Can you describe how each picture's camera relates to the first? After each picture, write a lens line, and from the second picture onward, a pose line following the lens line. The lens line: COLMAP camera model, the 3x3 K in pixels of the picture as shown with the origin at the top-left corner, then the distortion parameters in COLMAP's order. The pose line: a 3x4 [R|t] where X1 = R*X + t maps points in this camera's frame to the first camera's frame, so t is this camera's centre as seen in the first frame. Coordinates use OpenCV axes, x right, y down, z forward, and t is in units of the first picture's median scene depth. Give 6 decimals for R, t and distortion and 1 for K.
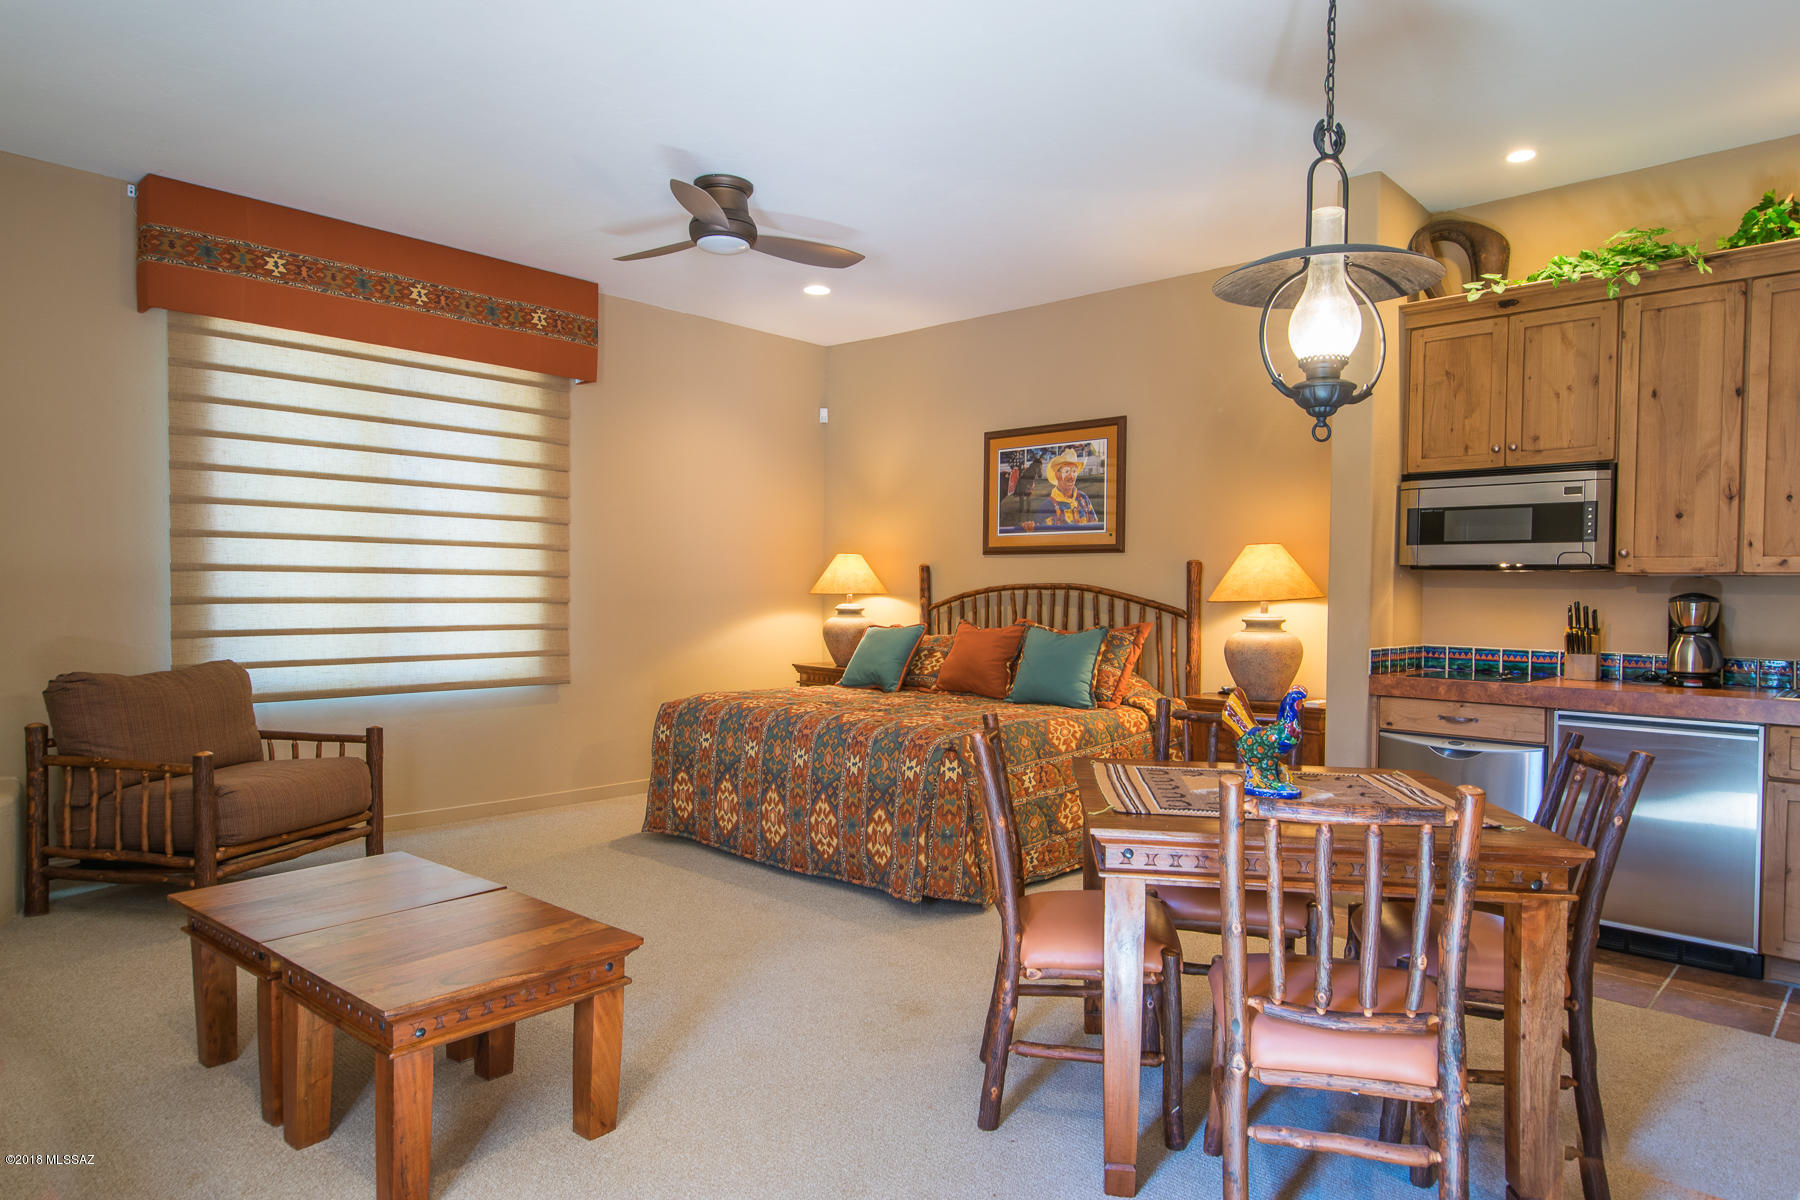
lens RADIAL K [[1141.7, 0, 900.0], [0, 1141.7, 600.0], [0, 0, 1]] dist [0.005040, 0.001010]
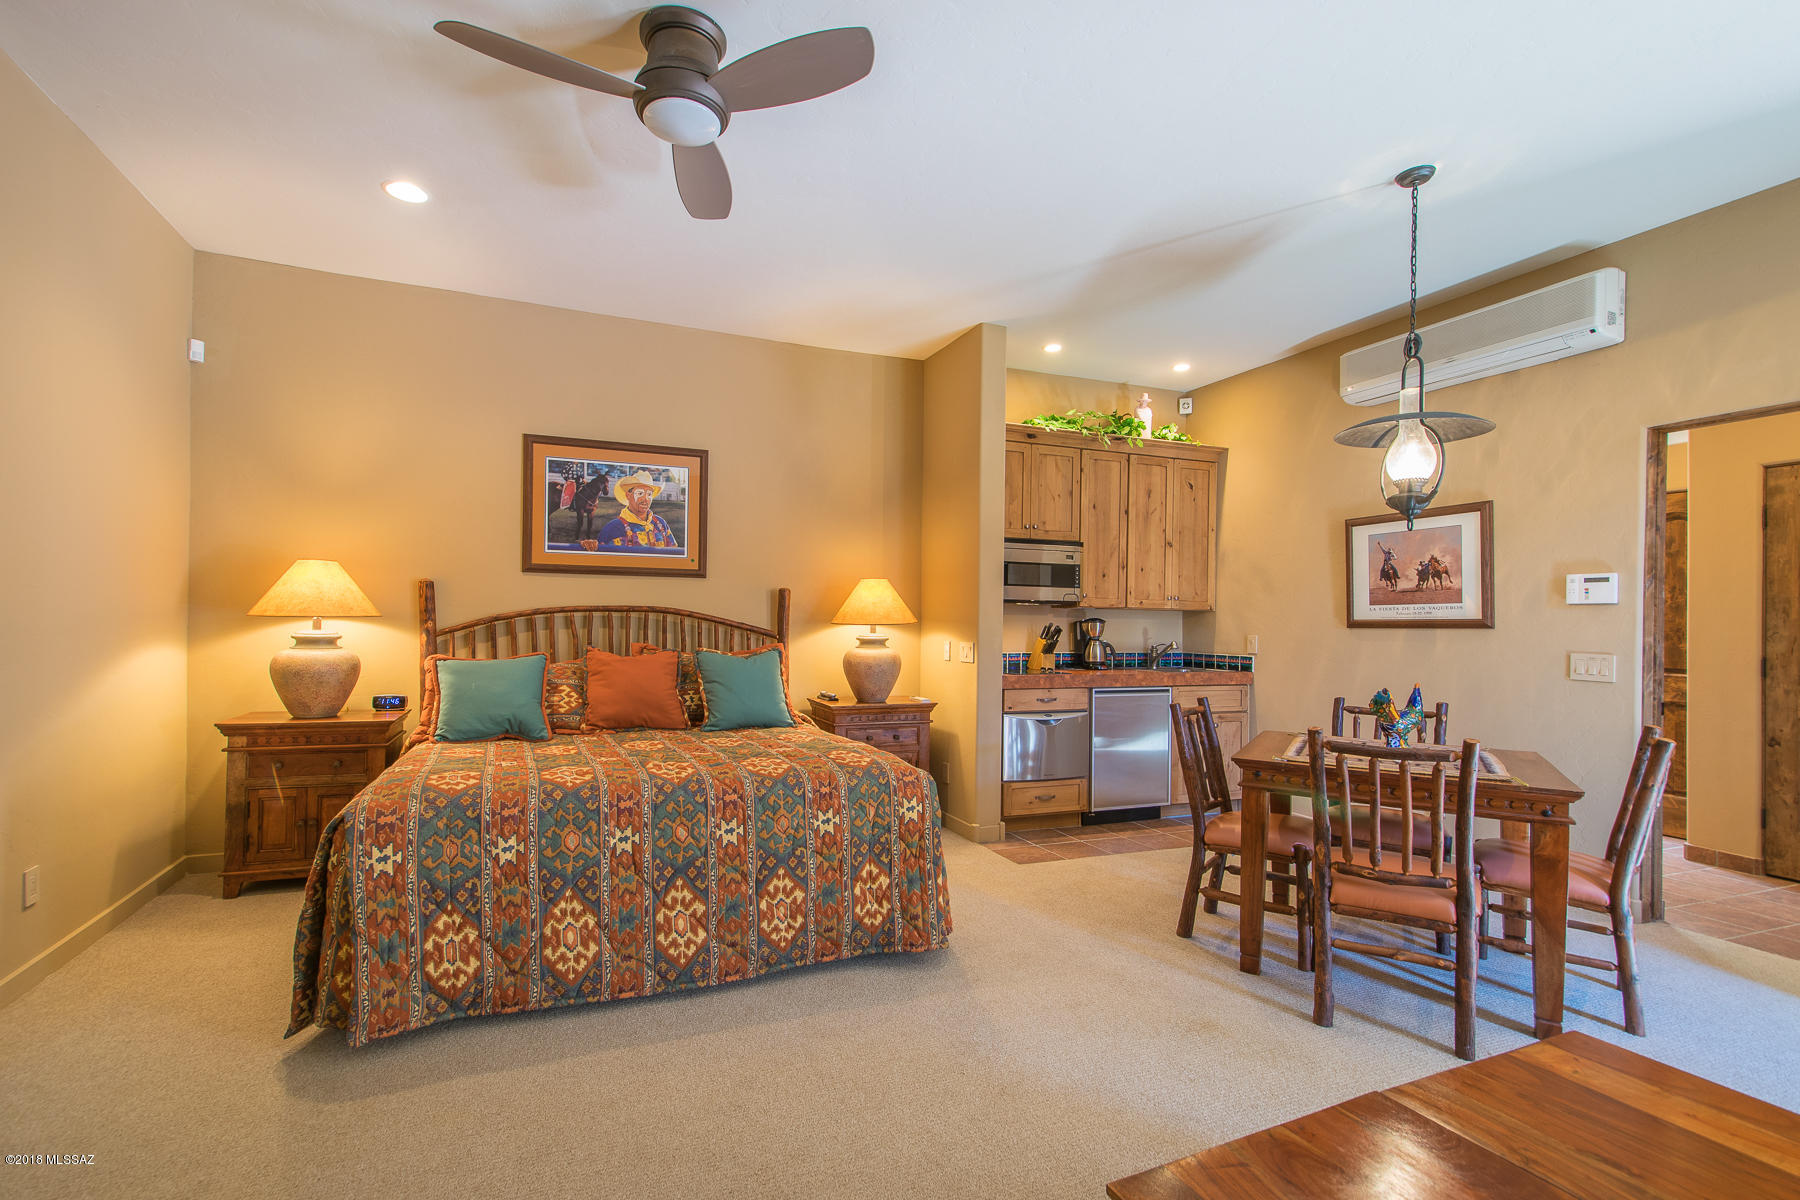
lens RADIAL K [[852.6, 0, 861.4], [0, 852.6, 595.8], [0, 0, 1]] dist [0.013182, -0.001119]
pose [[0.388099, 0.017645, 0.921449, -0.474820], [-0.002420, 0.999833, -0.018127, -0.010832], [-0.921615, 0.004805, 0.388077, 0.552397]]
